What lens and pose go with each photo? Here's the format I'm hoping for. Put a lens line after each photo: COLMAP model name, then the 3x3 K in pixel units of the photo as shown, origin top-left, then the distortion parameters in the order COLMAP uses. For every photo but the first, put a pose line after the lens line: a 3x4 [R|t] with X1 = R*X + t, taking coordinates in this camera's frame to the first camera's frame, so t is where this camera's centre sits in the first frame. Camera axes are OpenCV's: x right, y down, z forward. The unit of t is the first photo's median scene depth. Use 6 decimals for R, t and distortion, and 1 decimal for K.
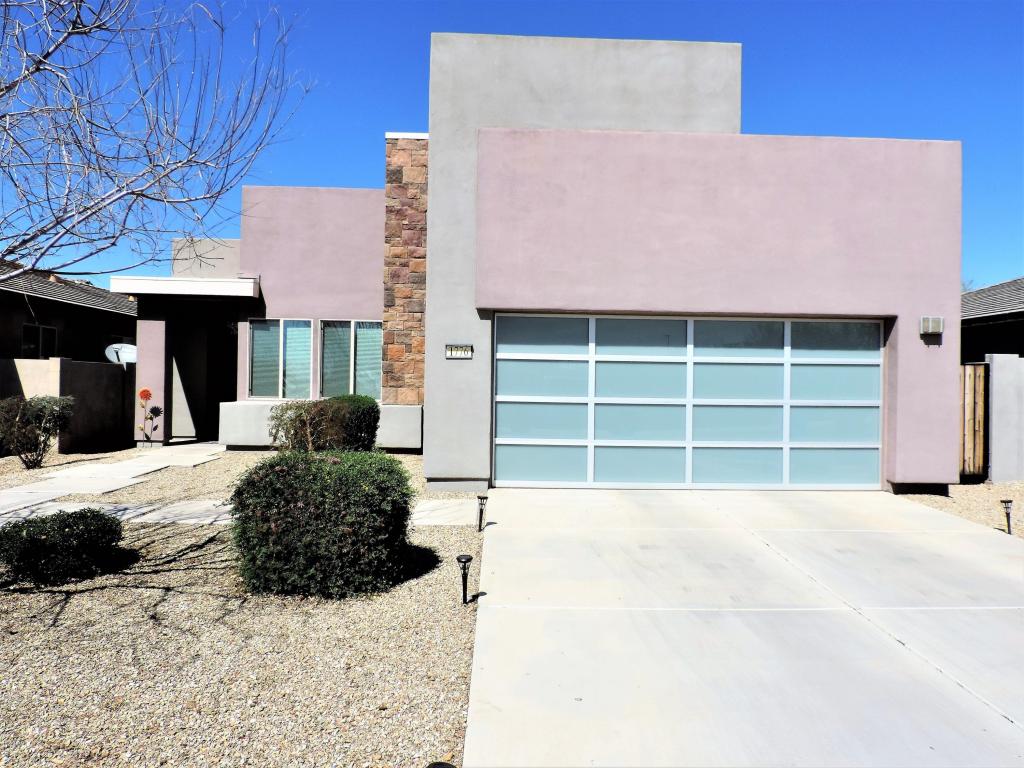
lens RADIAL K [[729.8, 0, 514.0], [0, 729.8, 389.9], [0, 0, 1]] dist [-0.028531, 0.001896]
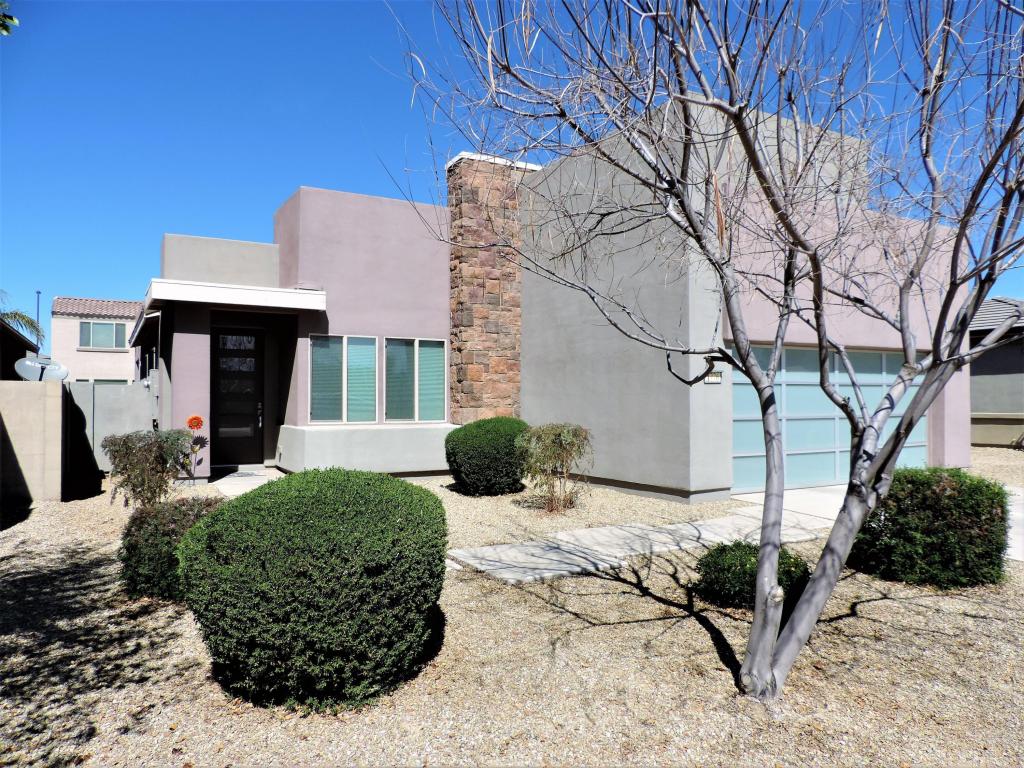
lens RADIAL K [[729.8, 0, 514.0], [0, 729.8, 389.9], [0, 0, 1]] dist [-0.028531, 0.001896]
pose [[0.887118, -0.010681, 0.461419, -0.558766], [0.016738, 0.999819, -0.009035, -0.017192], [-0.461239, 0.015738, 0.887136, 0.086428]]
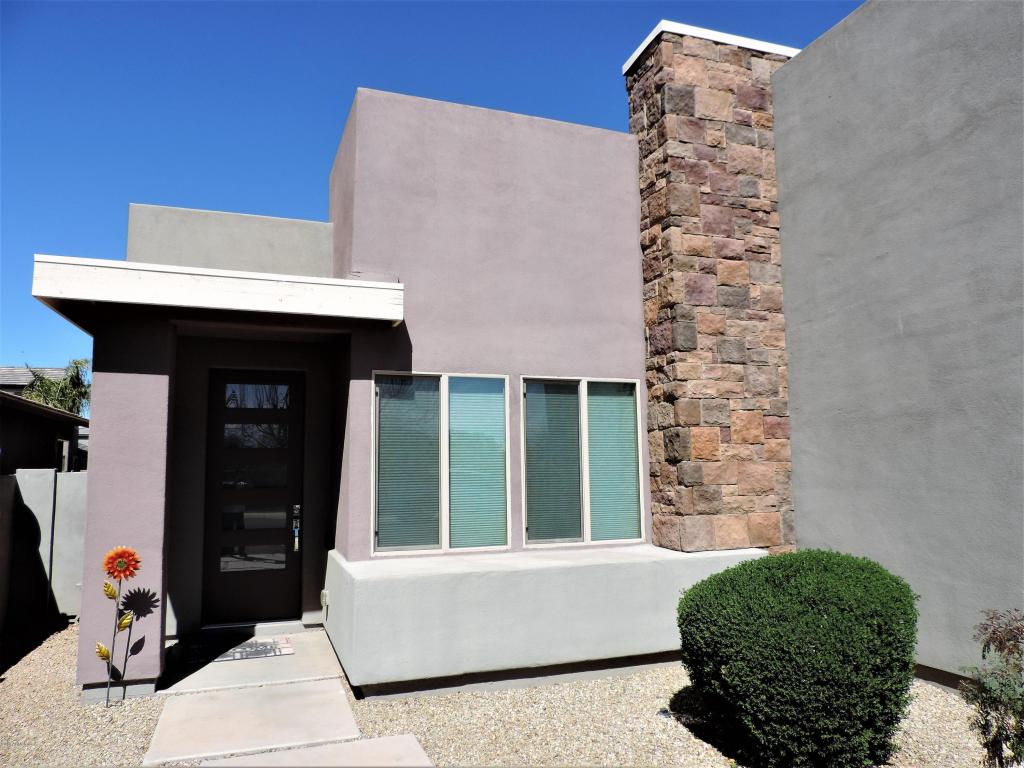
lens RADIAL K [[729.8, 0, 514.0], [0, 729.8, 389.9], [0, 0, 1]] dist [-0.028531, 0.001896]
pose [[0.949866, 0.004522, 0.312626, -0.424499], [0.030581, 0.993757, -0.107292, -0.037062], [-0.311159, 0.111473, 0.943798, 0.554885]]
